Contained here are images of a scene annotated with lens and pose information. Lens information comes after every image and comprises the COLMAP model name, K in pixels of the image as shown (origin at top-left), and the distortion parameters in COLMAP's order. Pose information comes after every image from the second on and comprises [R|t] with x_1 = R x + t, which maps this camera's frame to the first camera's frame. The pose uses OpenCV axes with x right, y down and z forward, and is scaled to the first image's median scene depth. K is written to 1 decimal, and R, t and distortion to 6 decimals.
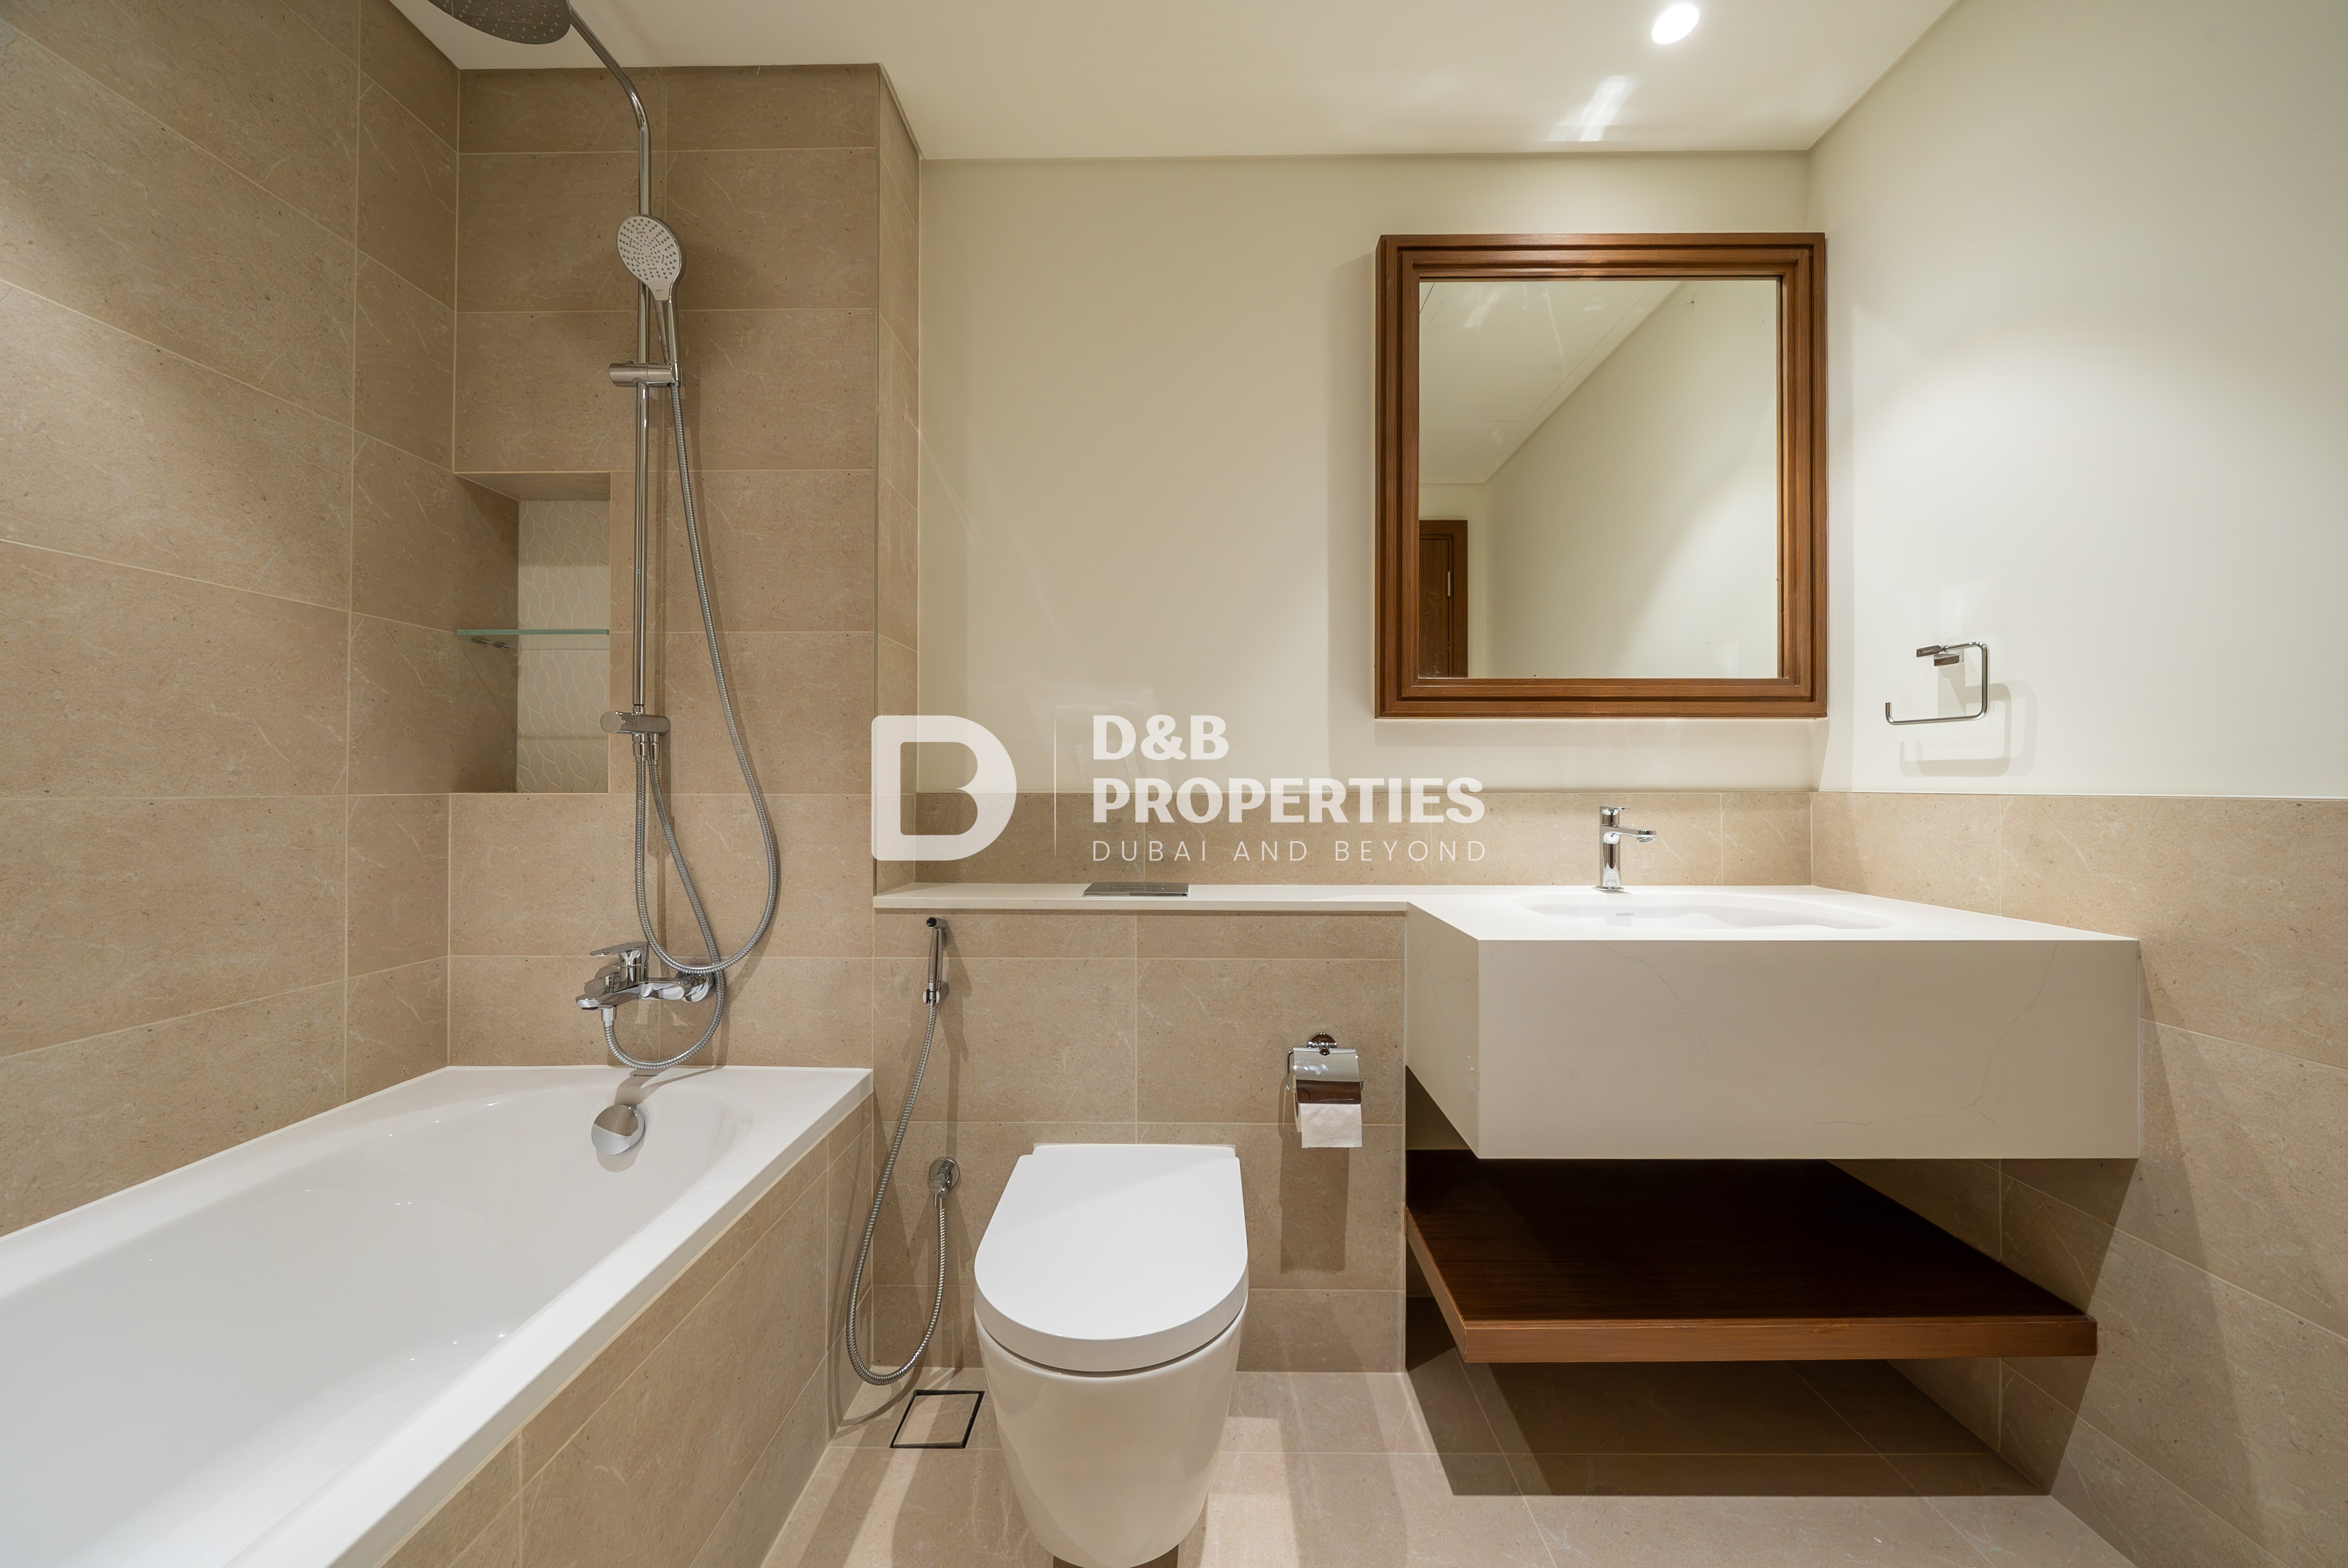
lens RADIAL K [[835.5, 0, 1187.2], [0, 835.5, 783.0], [0, 0, 1]] dist [-0.005115, 0.000452]
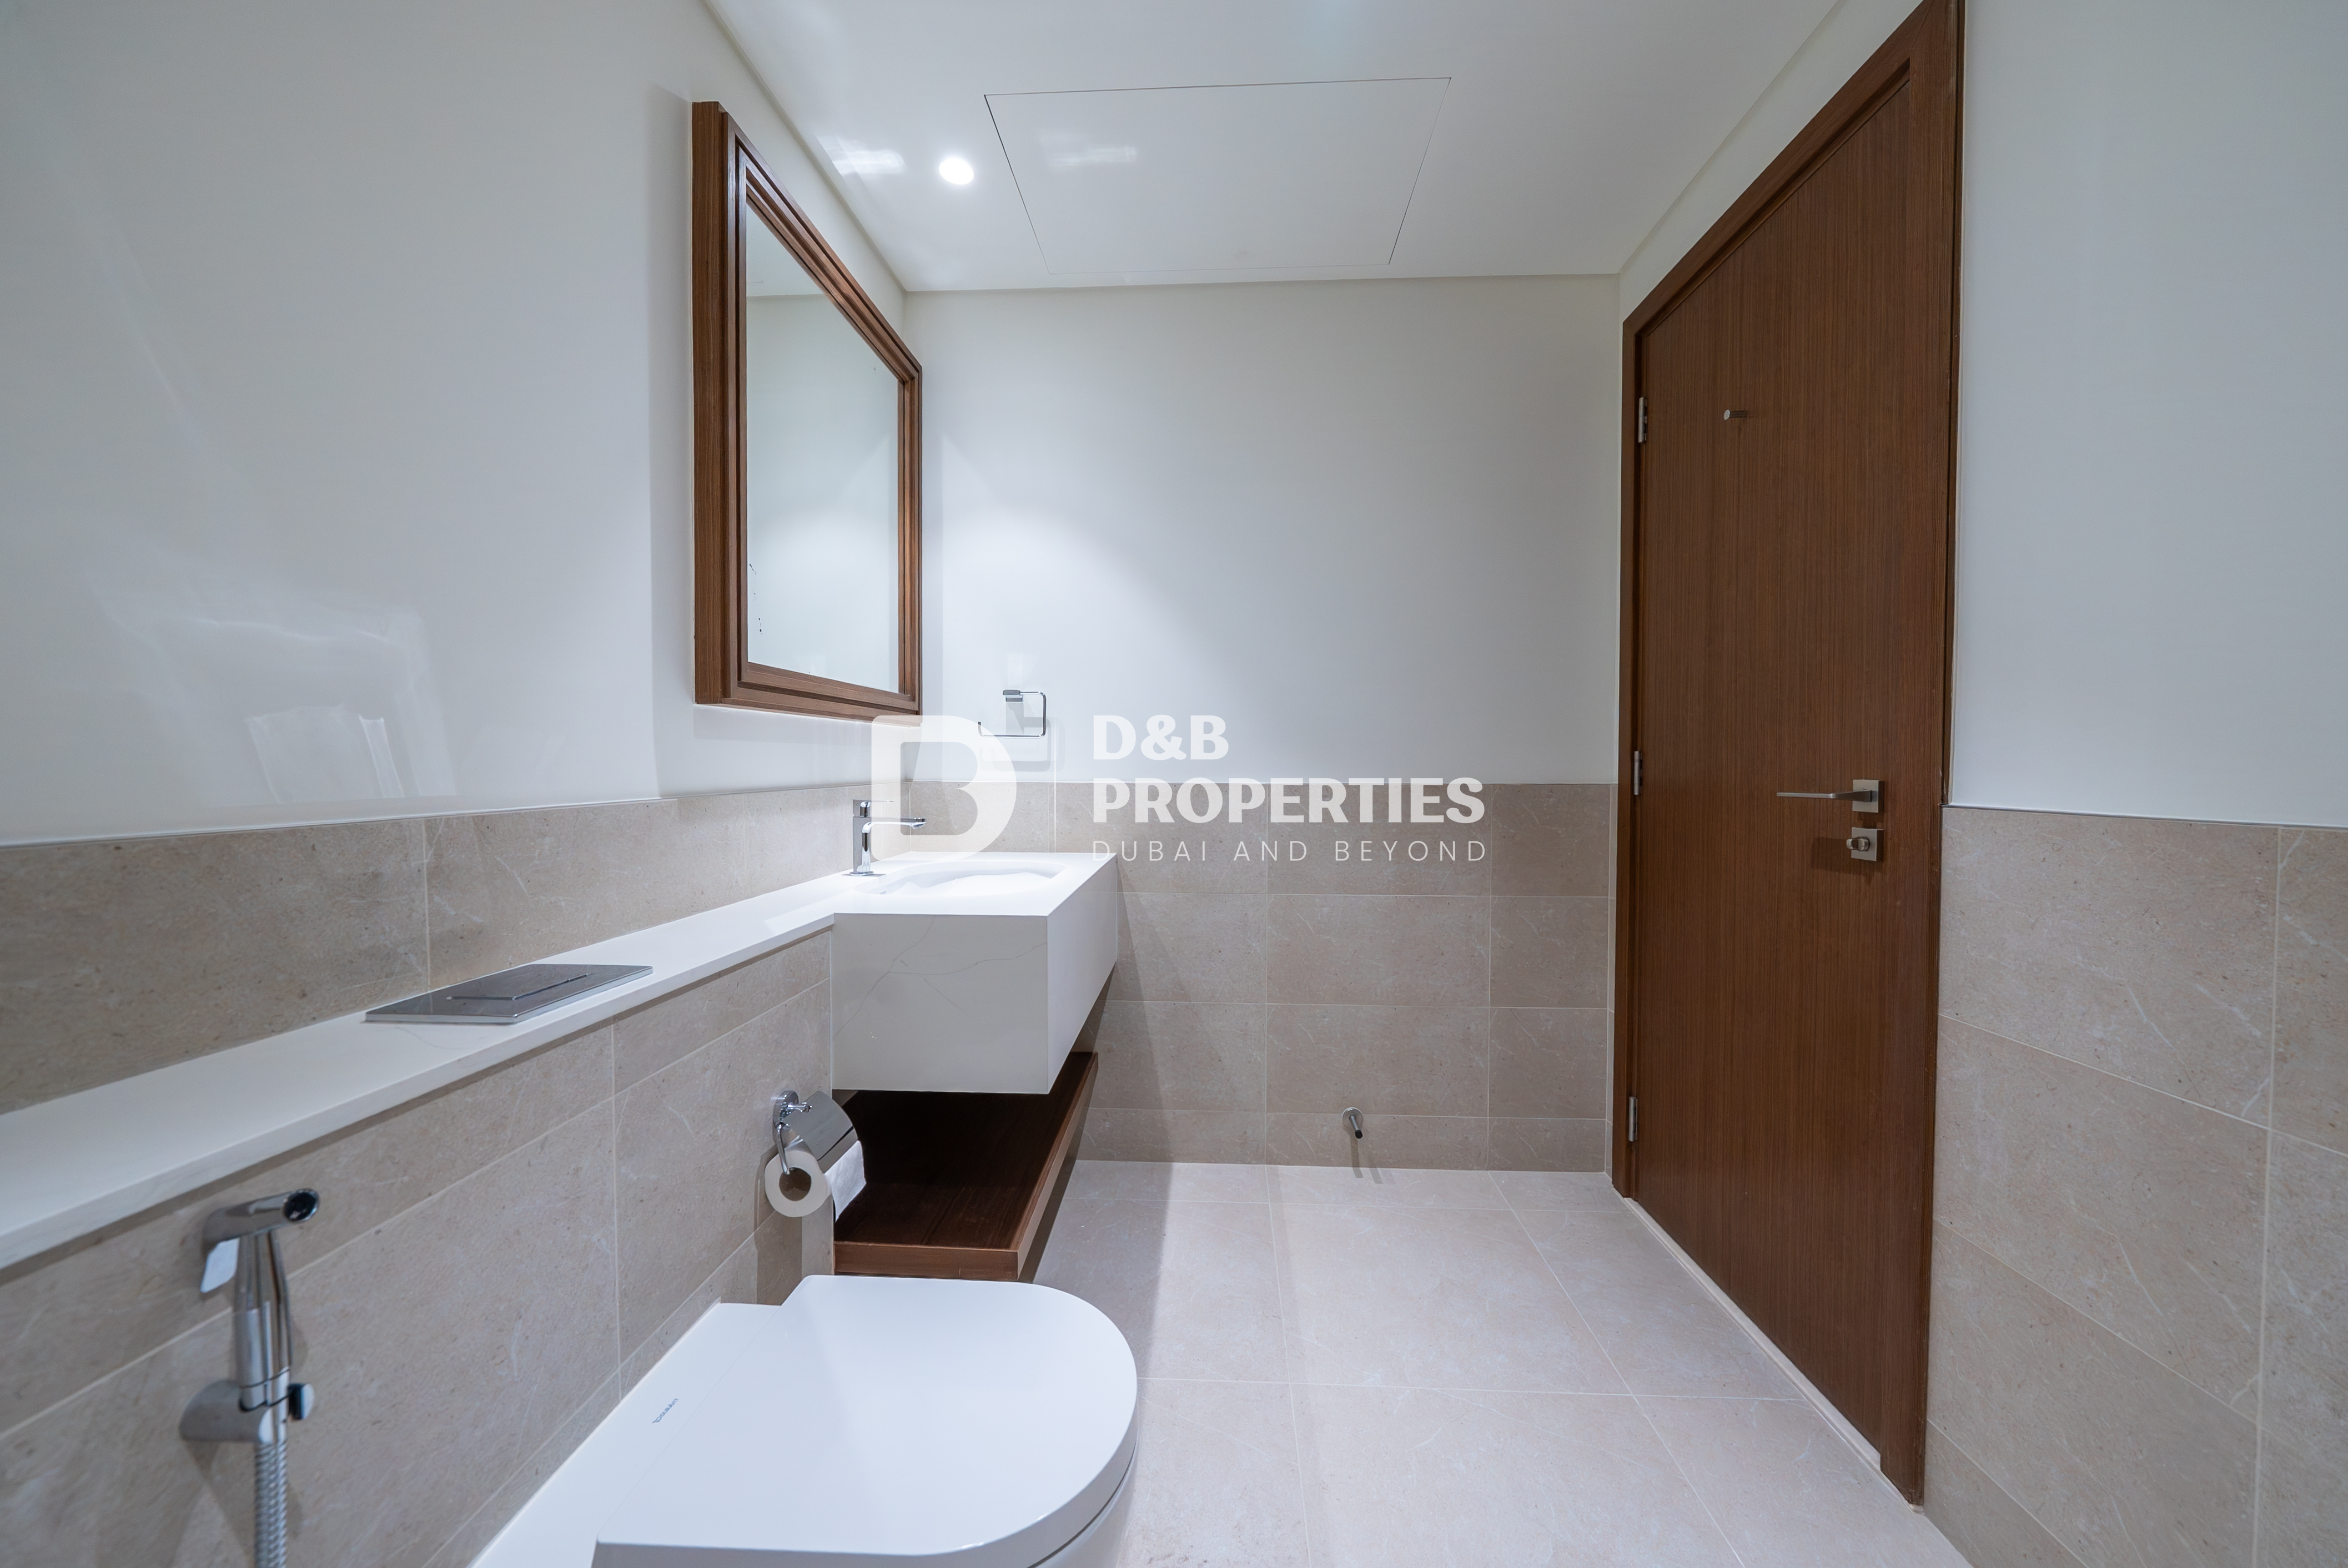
lens RADIAL K [[835.5, 0, 1189.2], [0, 835.5, 780.1], [0, 0, 1]] dist [-0.005115, 0.000452]
pose [[0.010380, -0.026899, 0.999584, -0.640852], [-0.009399, 0.999591, 0.026997, -0.033927], [-0.999902, -0.009675, 0.010123, 0.587694]]
